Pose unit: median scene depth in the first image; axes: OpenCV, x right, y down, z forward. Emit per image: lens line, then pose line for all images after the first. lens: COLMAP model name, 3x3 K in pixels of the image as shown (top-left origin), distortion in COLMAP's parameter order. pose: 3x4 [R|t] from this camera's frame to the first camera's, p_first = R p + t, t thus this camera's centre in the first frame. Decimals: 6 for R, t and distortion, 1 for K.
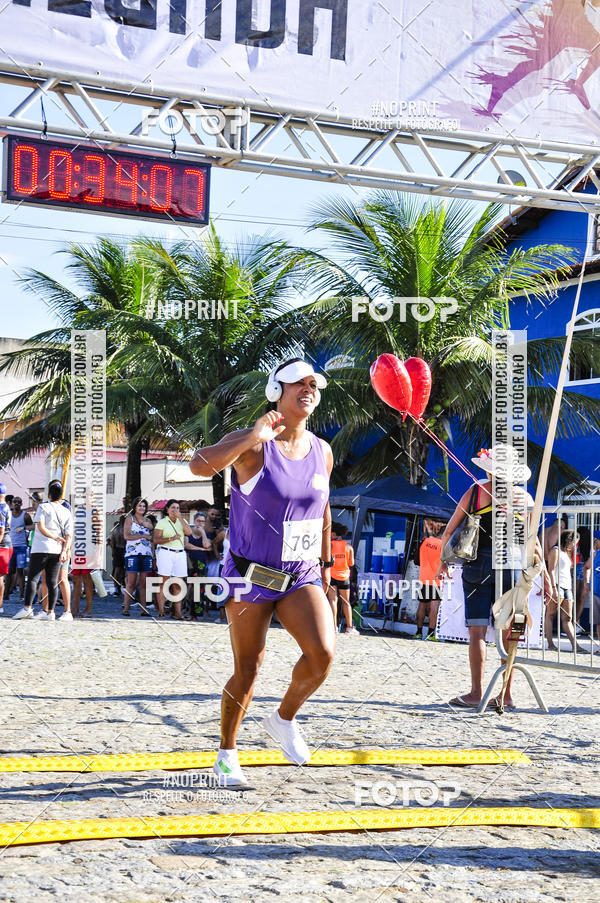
lens RADIAL K [[2429.1, 0, 398.9], [0, 2429.1, 461.8], [0, 0, 1]] dist [0.468731, 2.191368]
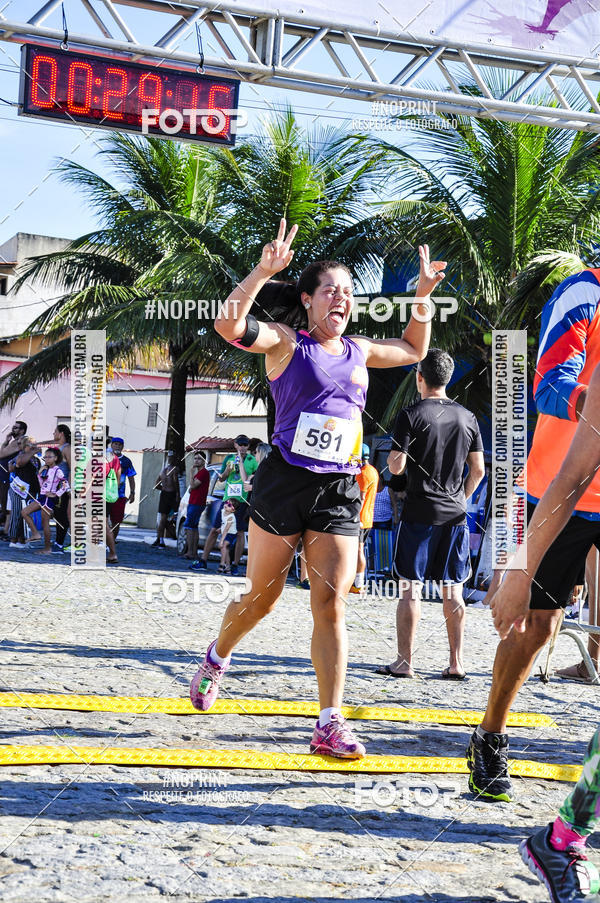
lens RADIAL K [[2283.5, 0, 328.6], [0, 2283.5, 476.6], [0, 0, 1]] dist [0.547829, 0.730216]
pose [[0.998973, 0.042099, -0.016756, -0.023325], [-0.041549, 0.998627, 0.031916, 0.001401], [0.018077, -0.031187, 0.999350, 0.114675]]
